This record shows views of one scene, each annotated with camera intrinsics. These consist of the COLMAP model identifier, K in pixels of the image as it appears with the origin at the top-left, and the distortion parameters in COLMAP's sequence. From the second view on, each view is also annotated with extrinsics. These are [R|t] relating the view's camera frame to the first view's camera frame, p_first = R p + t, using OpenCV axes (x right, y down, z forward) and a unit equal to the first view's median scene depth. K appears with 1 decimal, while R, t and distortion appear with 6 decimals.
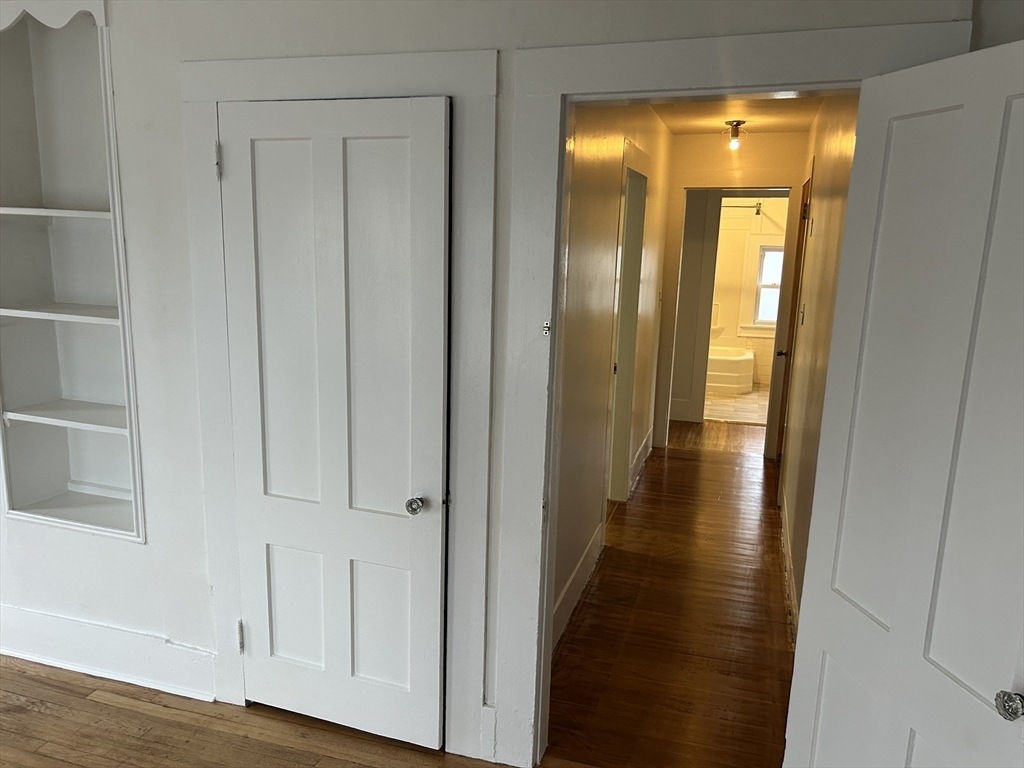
lens RADIAL K [[770.1, 0, 513.0], [0, 770.1, 389.0], [0, 0, 1]] dist [0.052841, -0.055071]
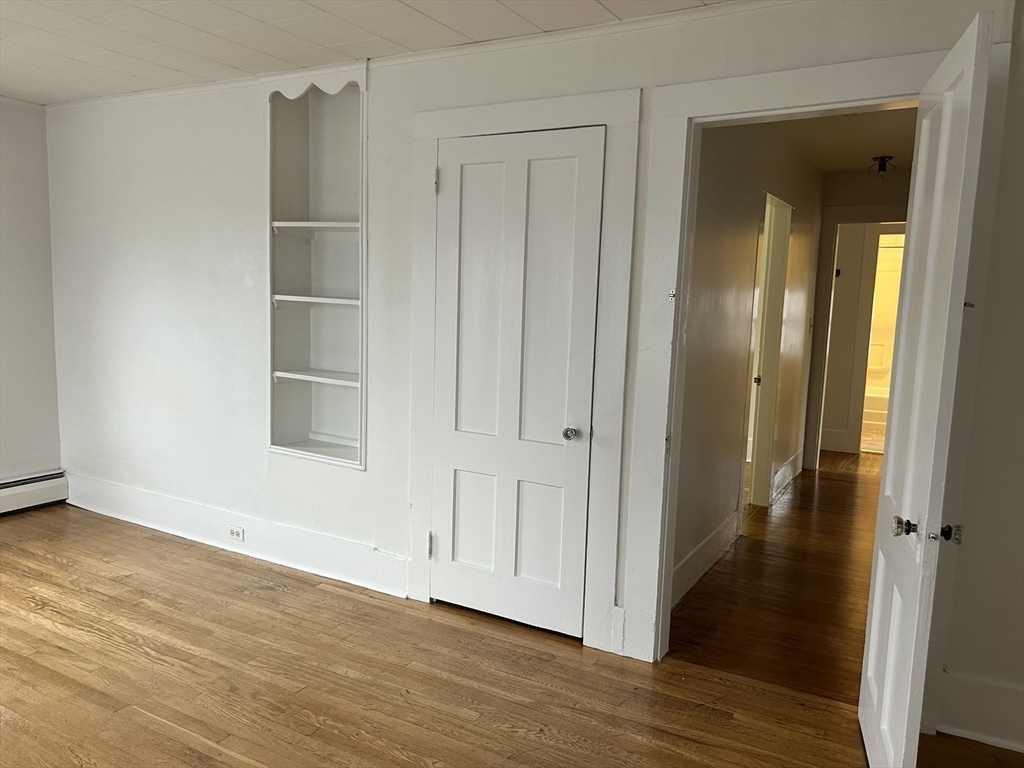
lens RADIAL K [[770.1, 0, 516.9], [0, 770.1, 388.5], [0, 0, 1]] dist [0.052841, -0.055071]
pose [[0.976231, 0.031351, -0.214454, 0.060575], [-0.049285, 0.995672, -0.078796, 0.160462], [0.211056, 0.087492, 0.973550, -0.252035]]
